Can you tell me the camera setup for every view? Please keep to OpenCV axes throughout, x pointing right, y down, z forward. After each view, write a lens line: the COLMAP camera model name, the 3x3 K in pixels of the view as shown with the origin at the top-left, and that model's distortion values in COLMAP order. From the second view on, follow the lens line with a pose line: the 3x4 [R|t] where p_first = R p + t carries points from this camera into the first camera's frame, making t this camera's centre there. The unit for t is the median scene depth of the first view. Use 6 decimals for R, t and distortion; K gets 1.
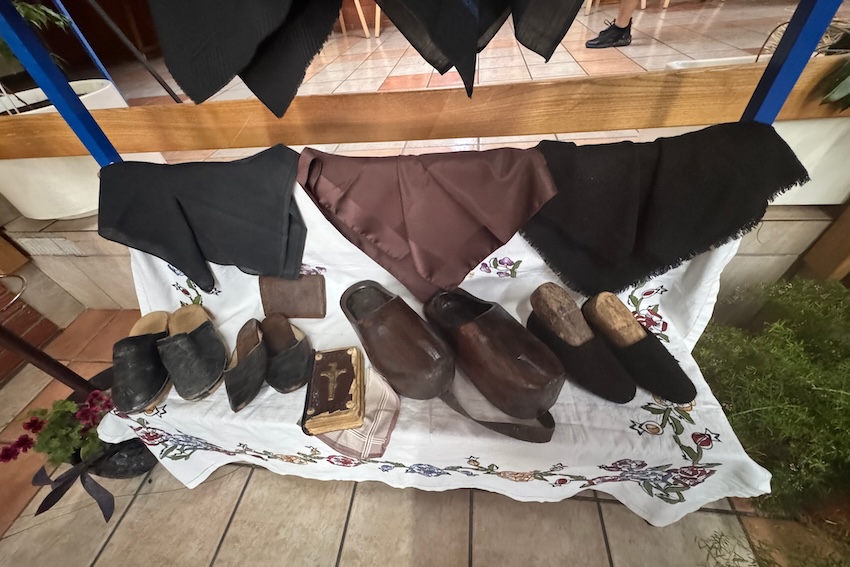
lens RADIAL K [[335.5, 0, 425.9], [0, 335.5, 291.9], [0, 0, 1]] dist [-0.001911, -0.000035]
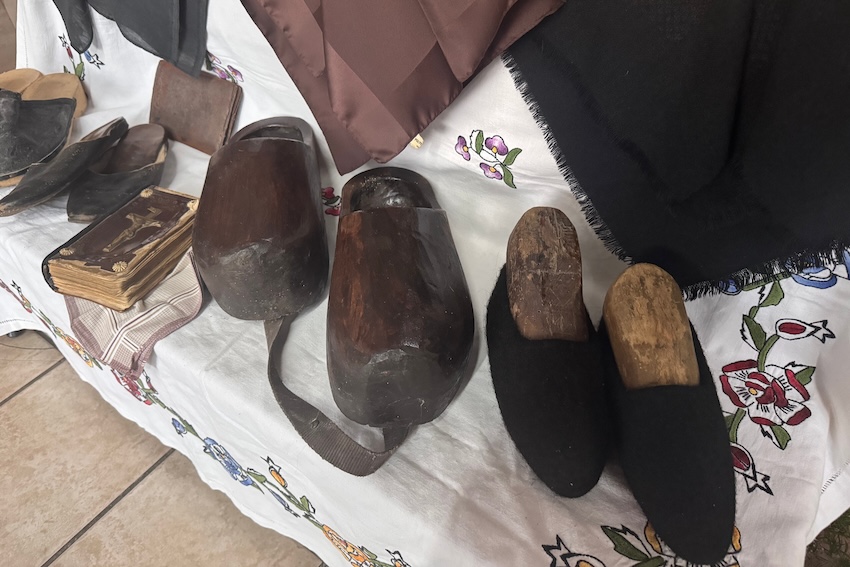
lens RADIAL K [[606.3, 0, 426.9], [0, 606.3, 235.9], [0, 0, 1]] dist [0.009764, -0.025651]
pose [[0.879684, 0.363855, -0.306213, 0.449896], [-0.377982, 0.925705, 0.014100, 0.059027], [0.288593, 0.103339, 0.951859, 0.123176]]
